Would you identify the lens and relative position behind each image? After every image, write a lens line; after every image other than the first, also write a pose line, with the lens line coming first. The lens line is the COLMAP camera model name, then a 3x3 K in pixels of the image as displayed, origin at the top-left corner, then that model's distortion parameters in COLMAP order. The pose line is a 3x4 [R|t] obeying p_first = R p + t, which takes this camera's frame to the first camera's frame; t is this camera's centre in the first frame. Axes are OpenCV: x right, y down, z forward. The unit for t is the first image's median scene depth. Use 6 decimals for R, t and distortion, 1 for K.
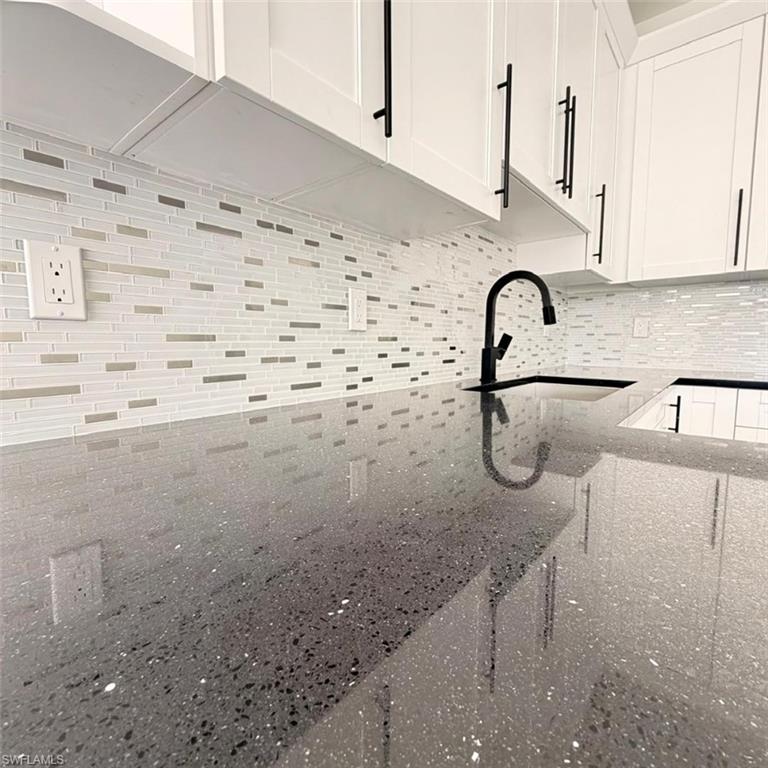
lens RADIAL K [[415.4, 0, 384.0], [0, 415.4, 384.0], [0, 0, 1]] dist [-0.005928, -0.000462]
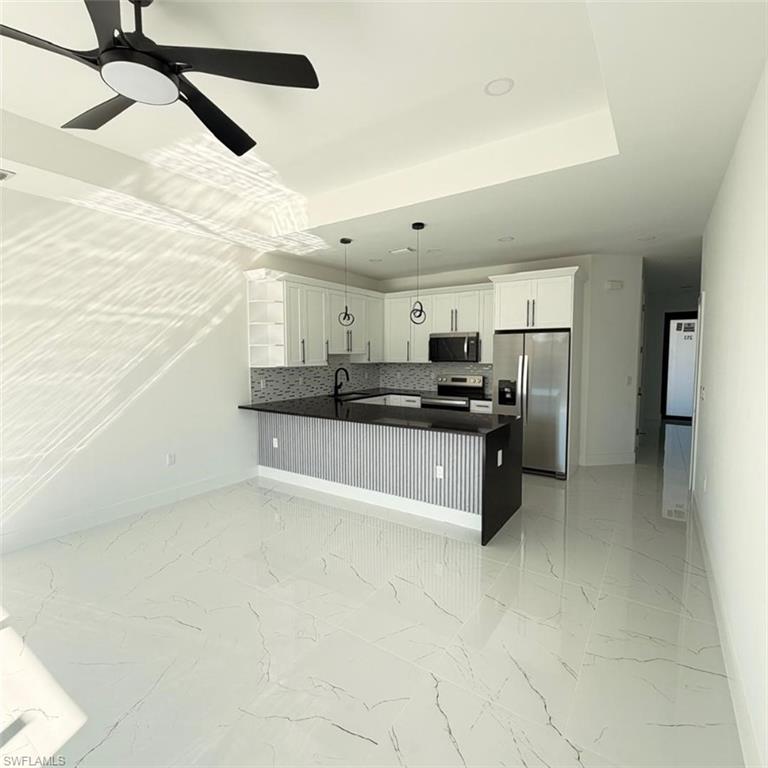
lens RADIAL K [[396.8, 0, 384.0], [0, 396.8, 384.0], [0, 0, 1]] dist [-0.002698, -0.023351]
pose [[0.994700, -0.013757, 0.101897, 0.374331], [0.016608, 0.999493, -0.027177, 0.006591], [-0.101472, 0.028726, 0.994424, -3.304834]]
